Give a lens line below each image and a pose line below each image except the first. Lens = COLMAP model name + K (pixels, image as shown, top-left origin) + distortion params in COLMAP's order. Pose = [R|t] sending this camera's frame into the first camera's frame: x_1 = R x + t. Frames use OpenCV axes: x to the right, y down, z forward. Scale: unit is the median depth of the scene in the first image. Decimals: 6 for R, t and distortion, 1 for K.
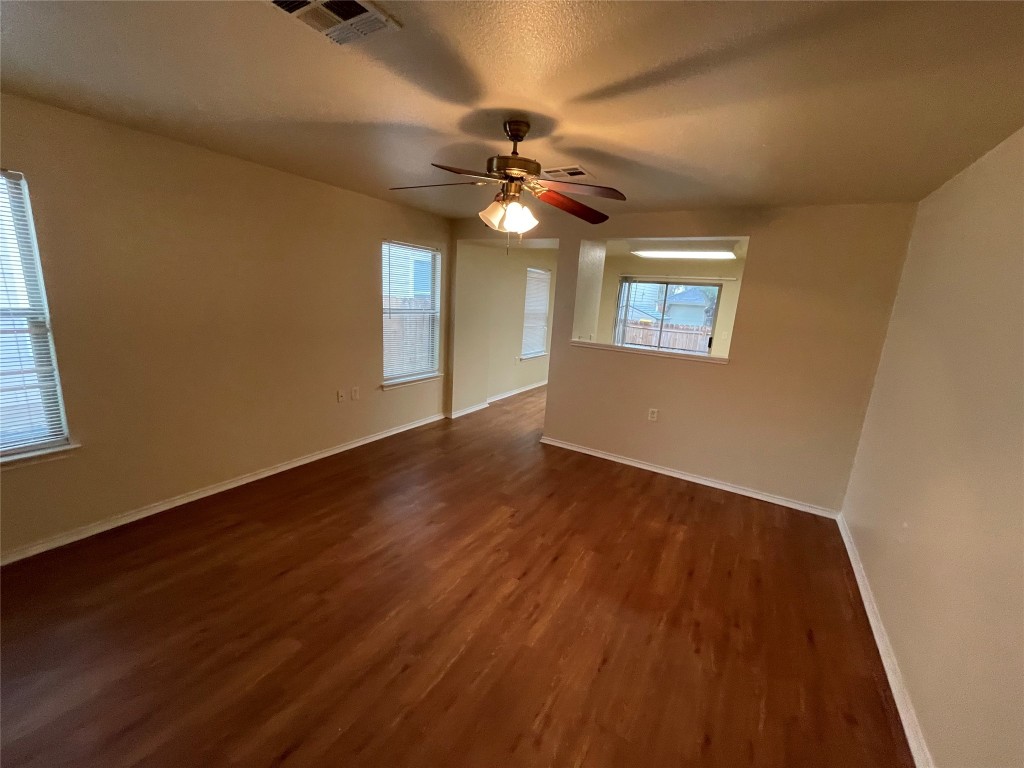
lens RADIAL K [[412.0, 0, 506.3], [0, 412.0, 388.0], [0, 0, 1]] dist [0.000935, -0.000429]
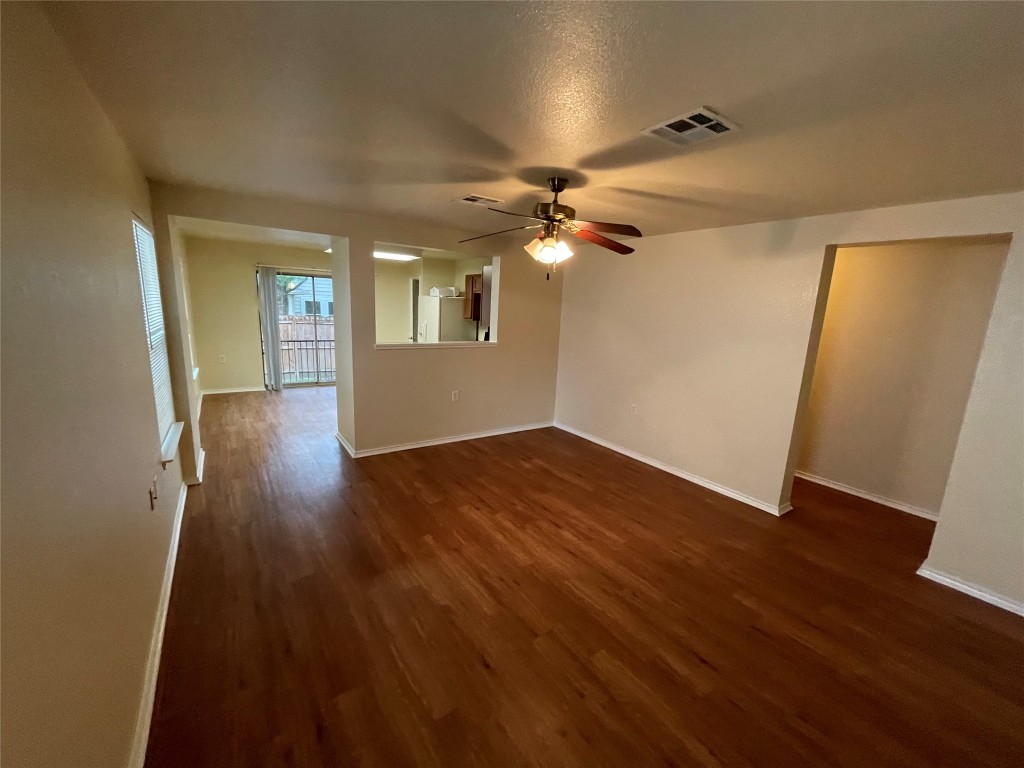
lens RADIAL K [[412.0, 0, 513.9], [0, 412.0, 389.0], [0, 0, 1]] dist [0.000935, -0.000429]
pose [[0.411649, -0.226109, 0.882848, -0.951018], [0.184027, 0.969401, 0.162469, -0.177401], [-0.892569, 0.095588, 0.440663, 0.454451]]
